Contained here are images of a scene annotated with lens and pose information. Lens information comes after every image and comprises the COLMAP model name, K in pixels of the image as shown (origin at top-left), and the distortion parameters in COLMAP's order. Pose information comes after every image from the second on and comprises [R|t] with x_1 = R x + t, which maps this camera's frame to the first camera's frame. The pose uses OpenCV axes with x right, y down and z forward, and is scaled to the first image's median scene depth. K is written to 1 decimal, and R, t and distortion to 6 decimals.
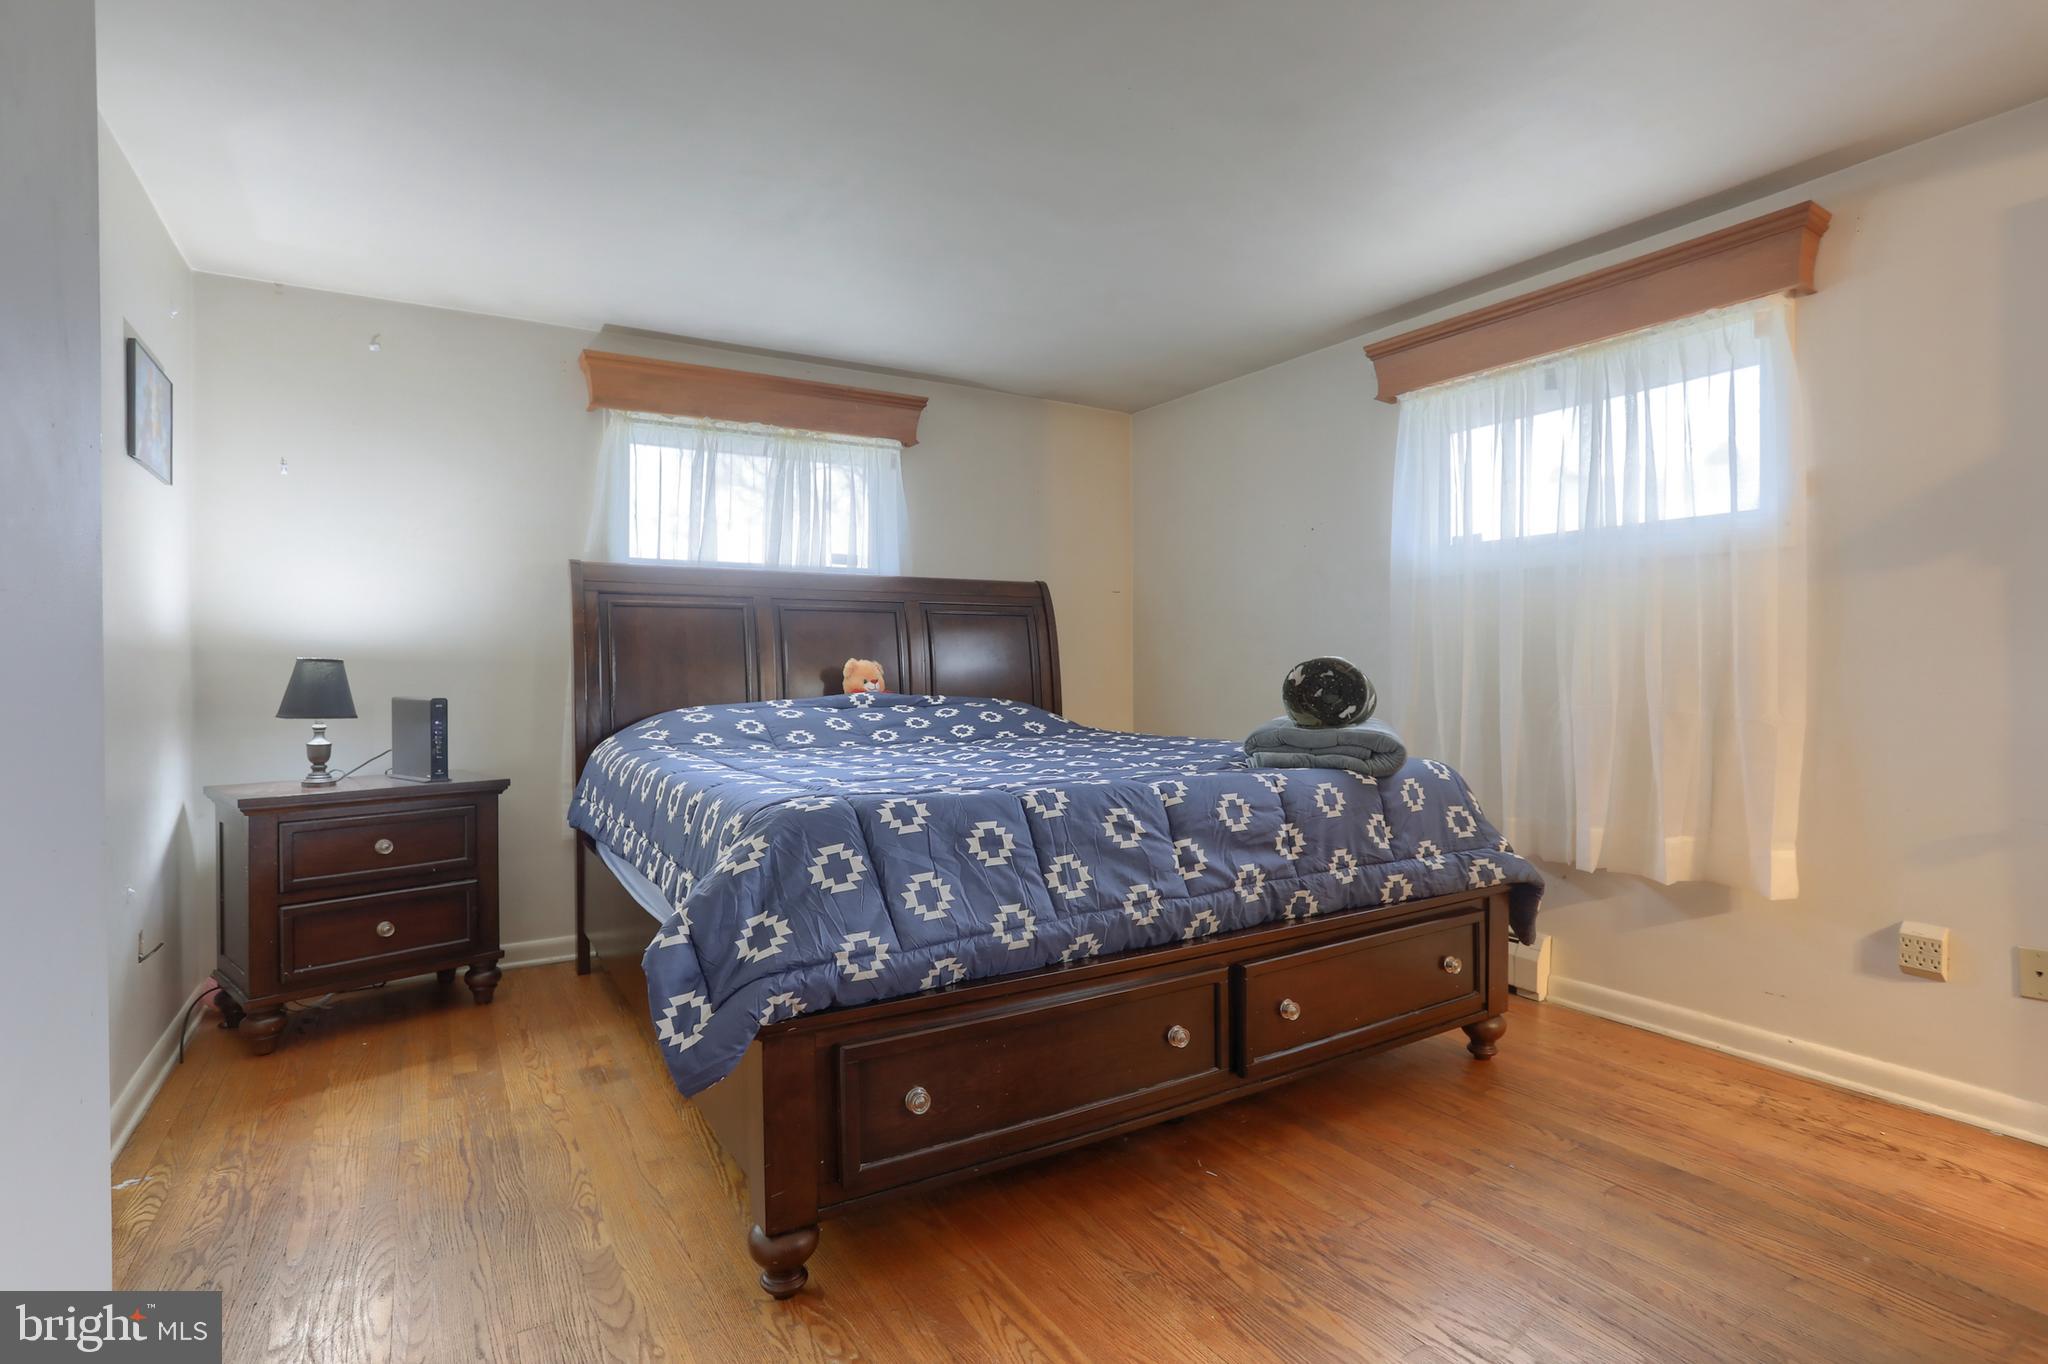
lens RADIAL K [[994.0, 0, 1020.2], [0, 994.0, 663.2], [0, 0, 1]] dist [-0.075947, 0.041138]
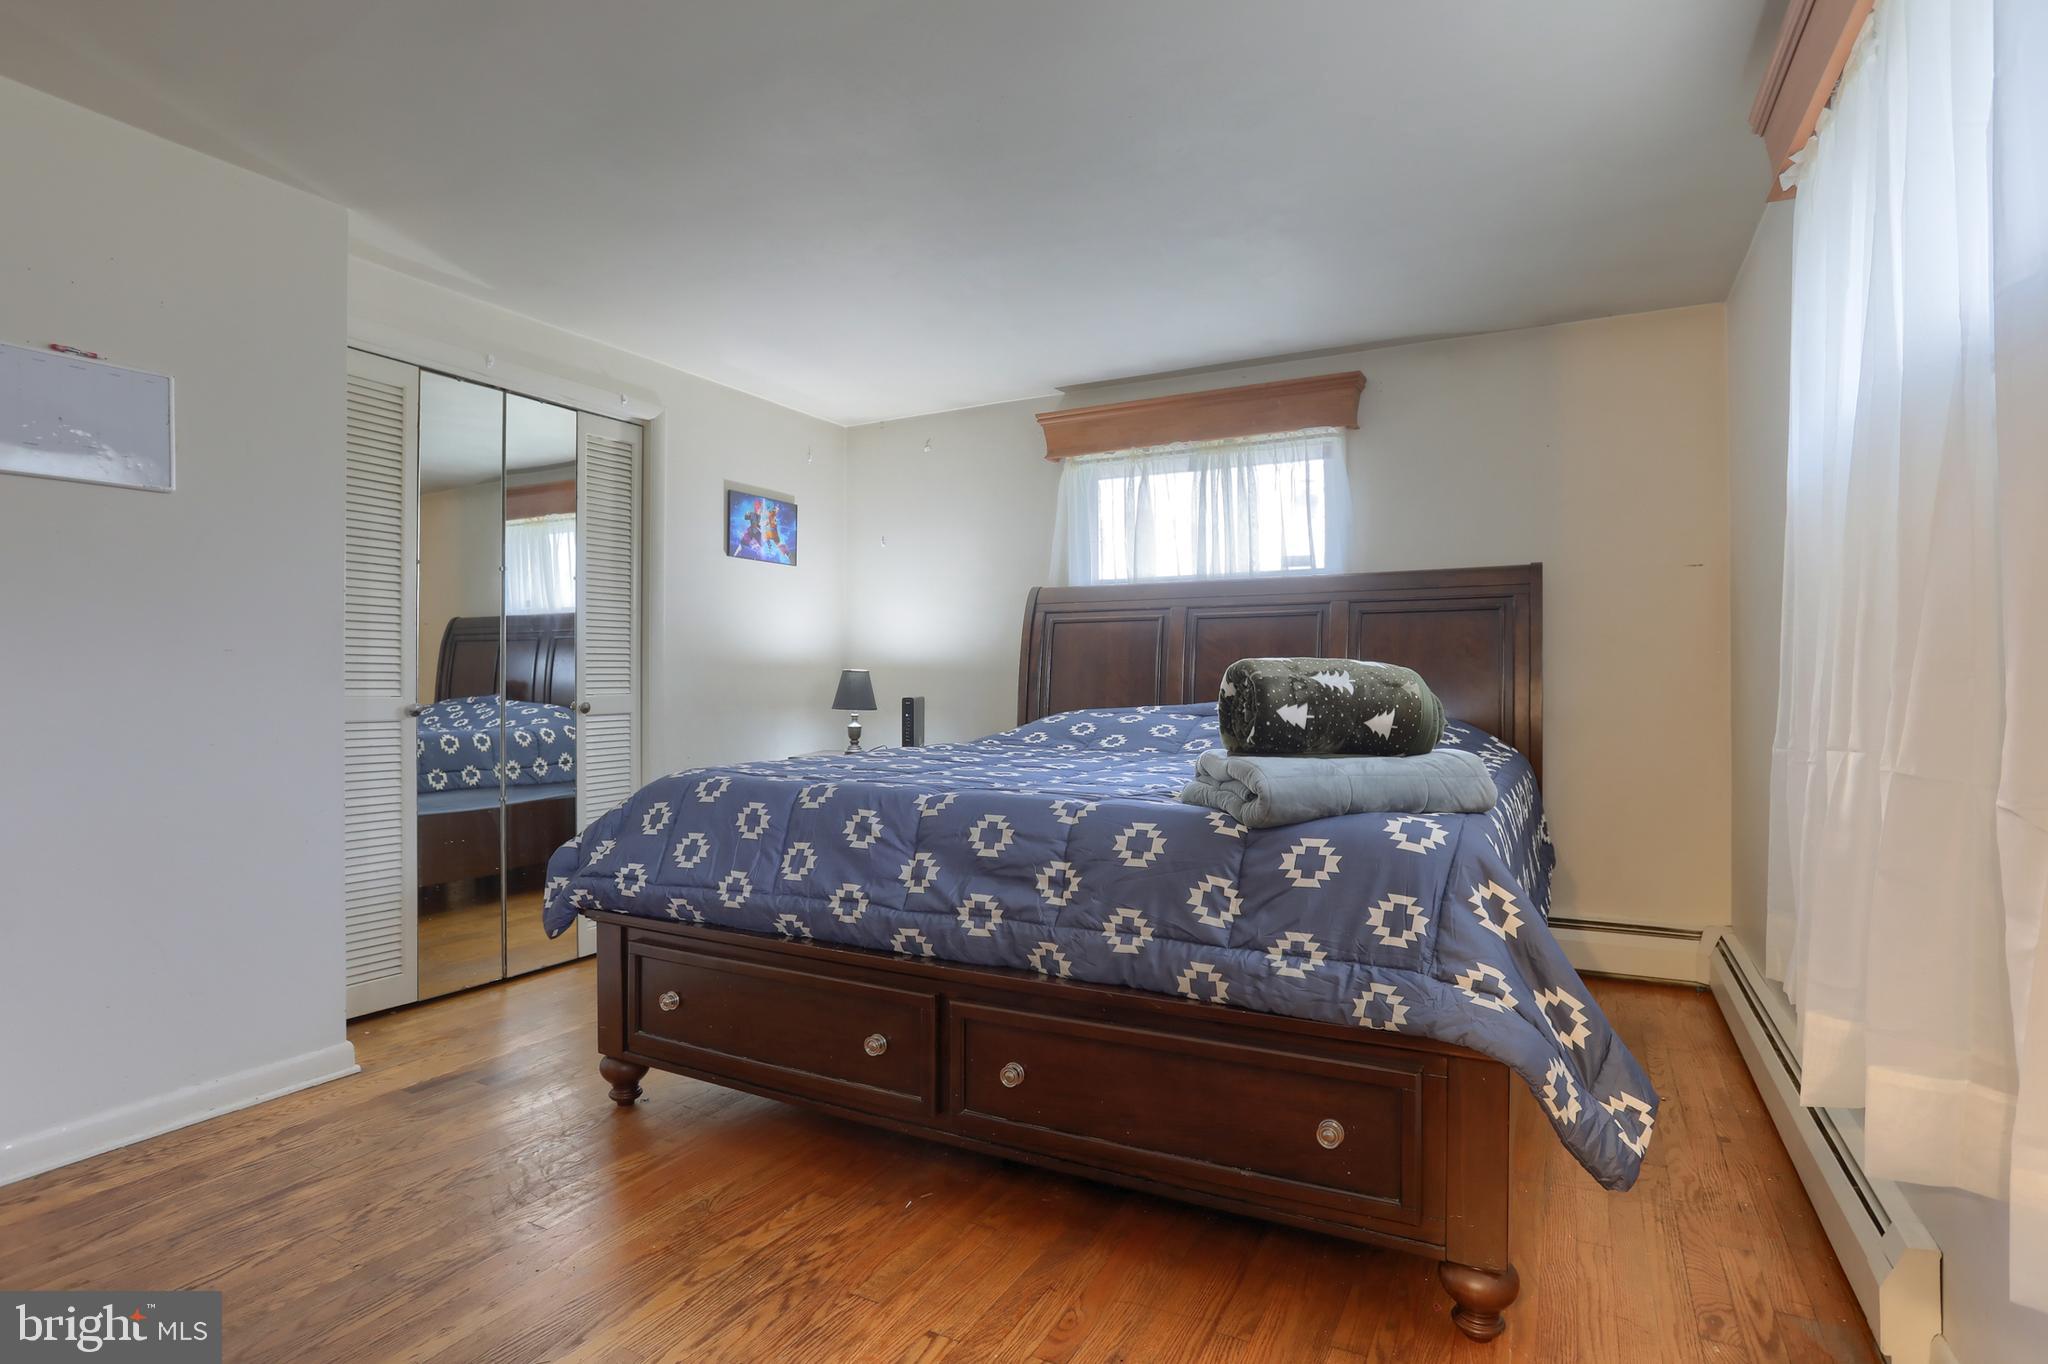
lens RADIAL K [[1009.4, 0, 1030.9], [0, 1009.4, 661.1], [0, 0, 1]] dist [-0.068670, 0.017591]
pose [[0.527200, -0.013936, -0.849627, 0.965106], [0.006357, 0.999902, -0.012457, 0.003716], [0.849718, 0.001166, 0.527237, 0.521640]]
